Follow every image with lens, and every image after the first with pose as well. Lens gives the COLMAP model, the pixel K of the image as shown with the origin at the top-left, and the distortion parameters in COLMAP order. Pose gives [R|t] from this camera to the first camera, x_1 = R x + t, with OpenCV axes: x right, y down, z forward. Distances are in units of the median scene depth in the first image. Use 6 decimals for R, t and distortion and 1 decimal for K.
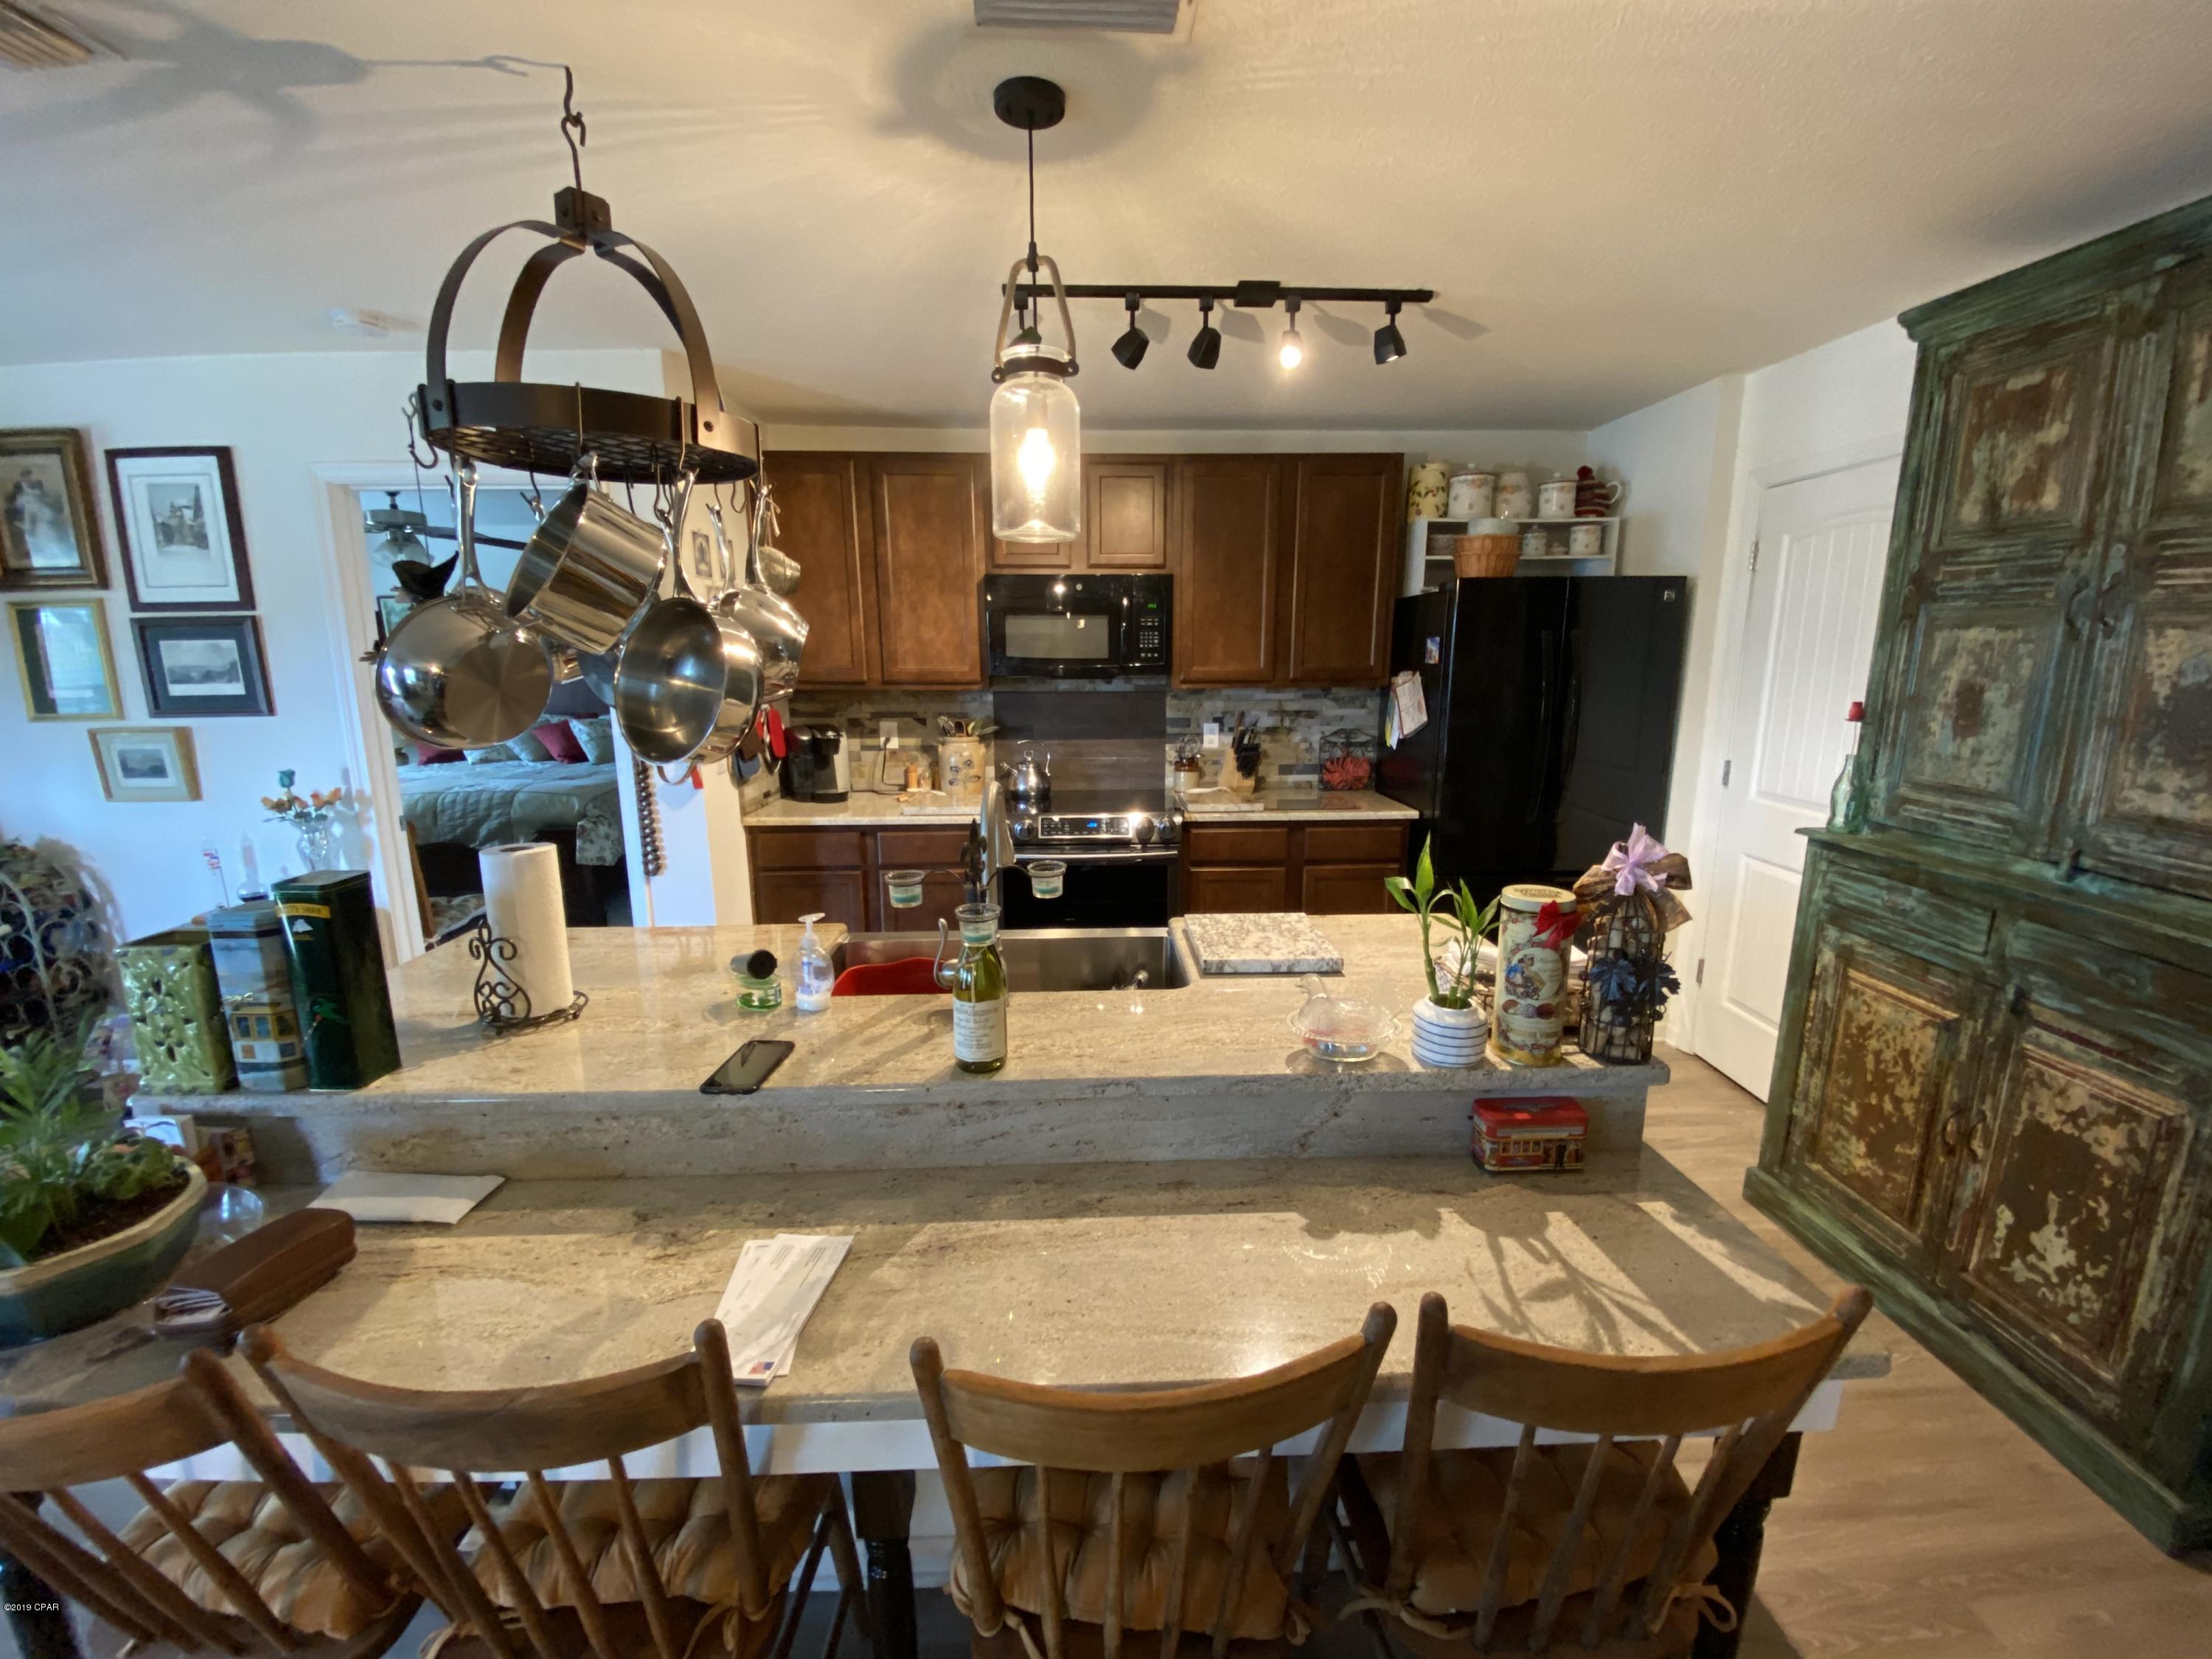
lens RADIAL K [[900.2, 0, 1120.5], [0, 900.2, 827.9], [0, 0, 1]] dist [0.011580, -0.017610]
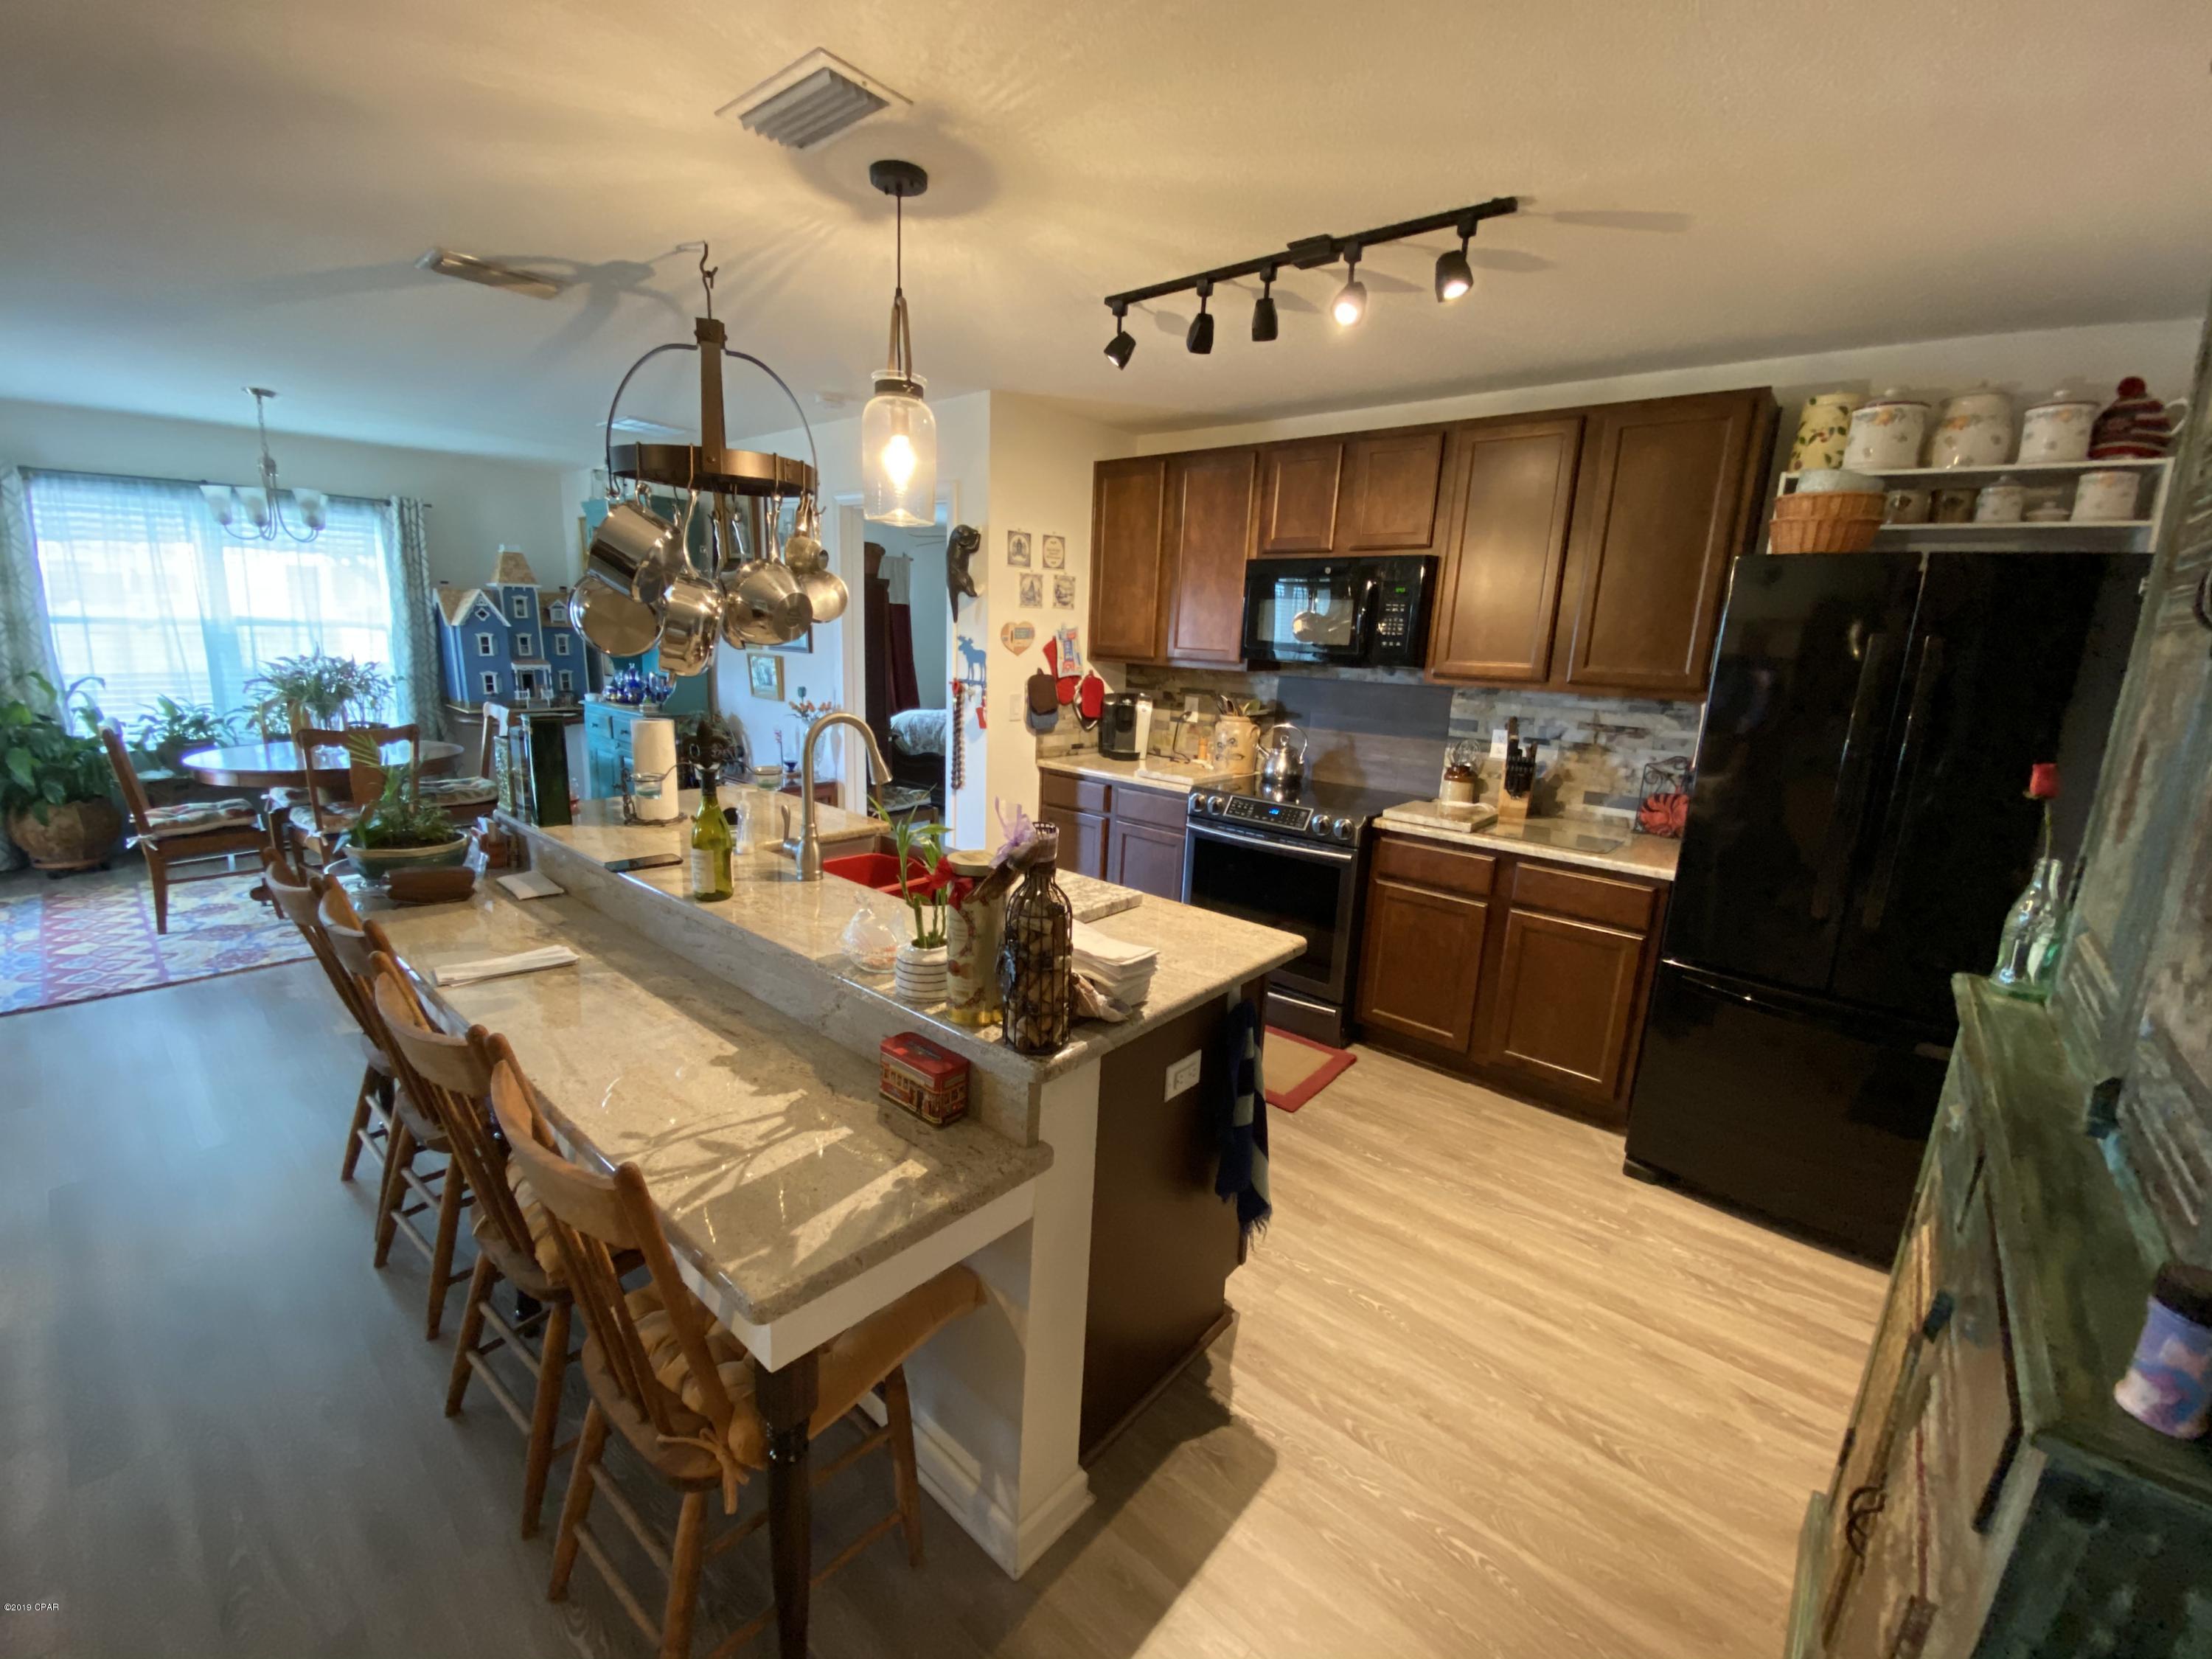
lens RADIAL K [[900.2, 0, 1102.2], [0, 900.2, 823.6], [0, 0, 1]] dist [0.011580, -0.017610]
pose [[0.733432, 0.176987, -0.656318, 0.546801], [-0.178373, 0.981786, 0.065423, -0.023469], [0.655942, 0.069086, 0.751643, 0.147490]]
